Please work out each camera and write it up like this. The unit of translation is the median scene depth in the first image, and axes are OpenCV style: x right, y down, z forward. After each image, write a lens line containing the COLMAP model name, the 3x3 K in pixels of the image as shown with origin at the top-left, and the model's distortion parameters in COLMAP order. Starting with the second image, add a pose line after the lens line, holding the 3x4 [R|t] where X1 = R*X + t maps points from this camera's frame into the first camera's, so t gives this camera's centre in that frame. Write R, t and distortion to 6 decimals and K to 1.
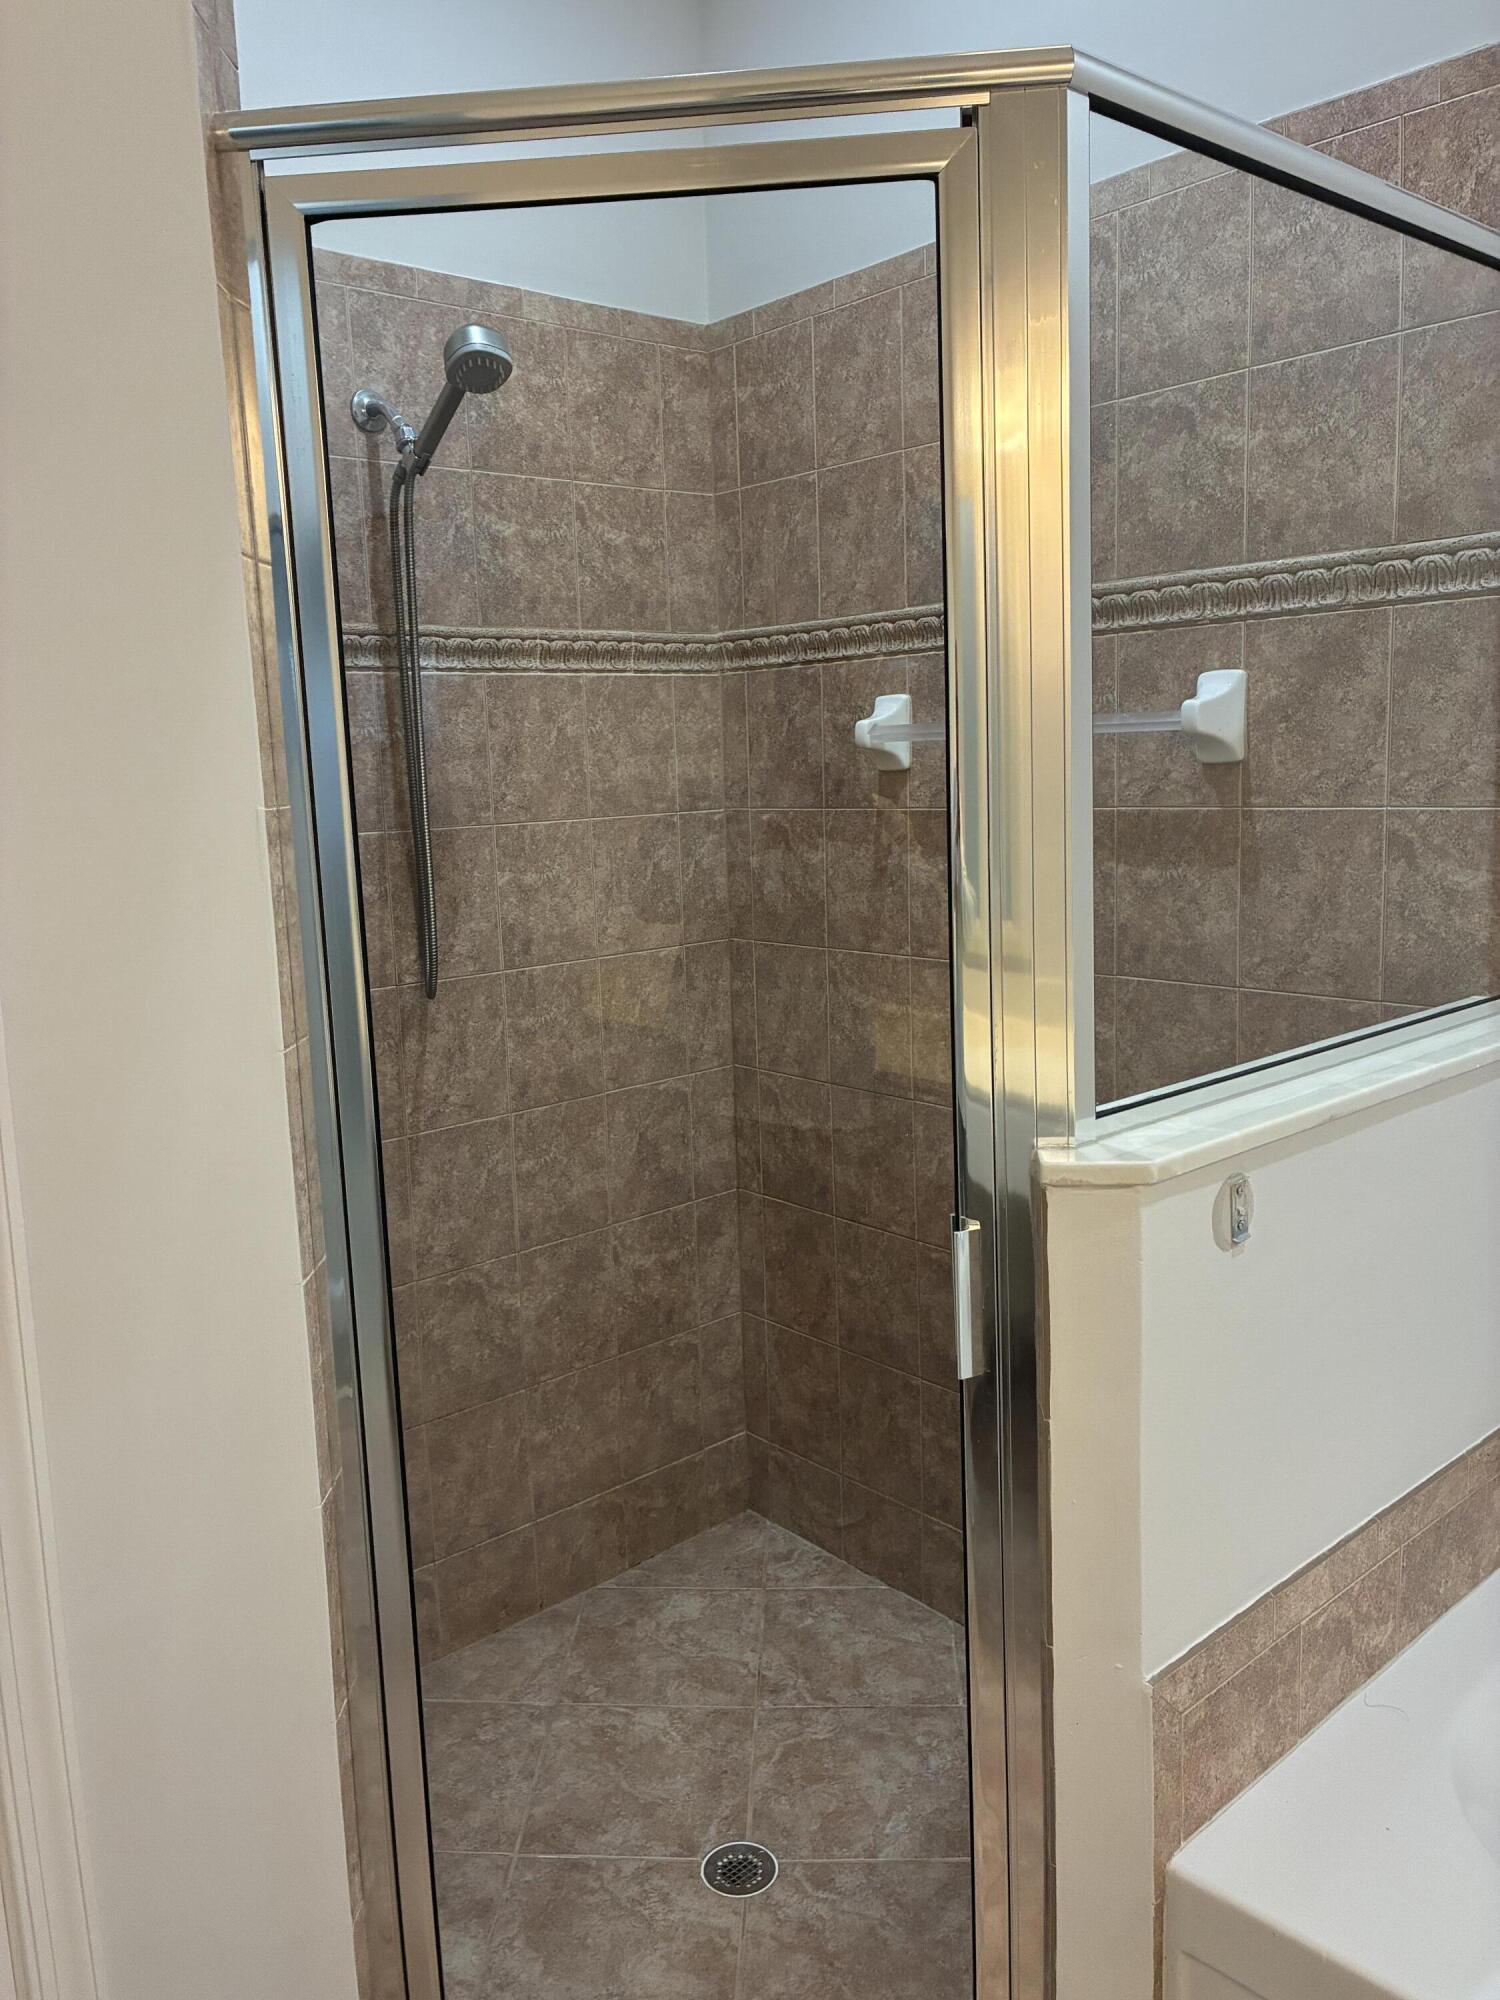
lens RADIAL K [[1516.7, 0, 746.7], [0, 1516.7, 971.7], [0, 0, 1]] dist [0.050806, -0.059195]
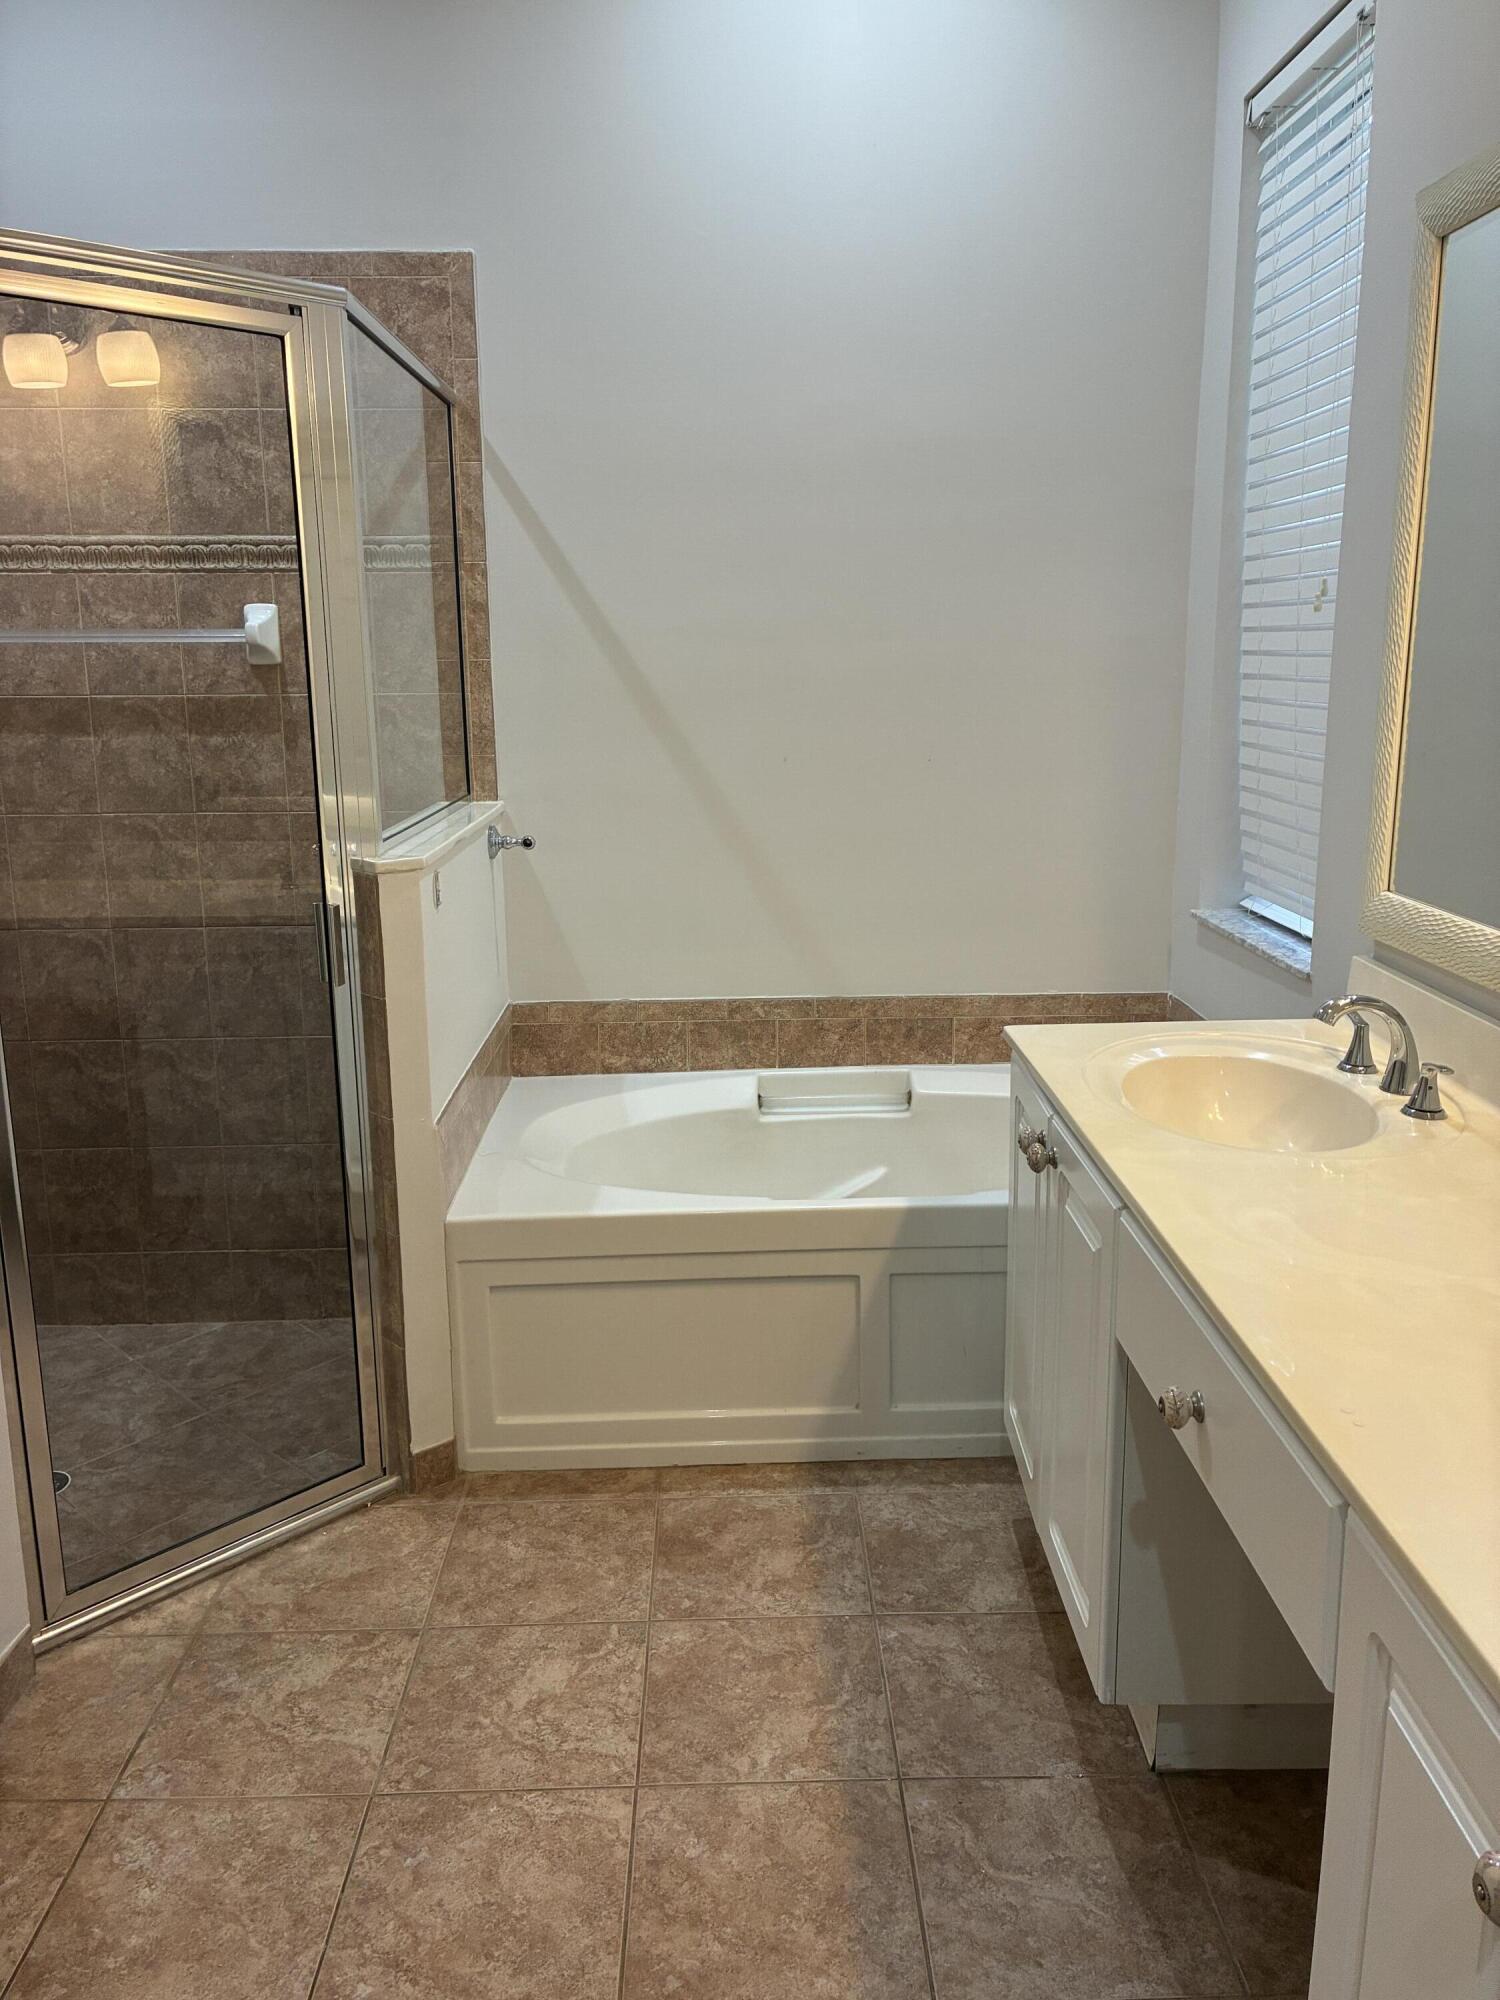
lens RADIAL K [[1516.7, 0, 750.8], [0, 1516.7, 997.4], [0, 0, 1]] dist [0.050806, -0.059195]
pose [[0.640181, -0.142105, 0.754967, -0.586949], [0.097539, 0.989824, 0.103603, 0.083866], [-0.762007, 0.007315, 0.647527, -0.370927]]
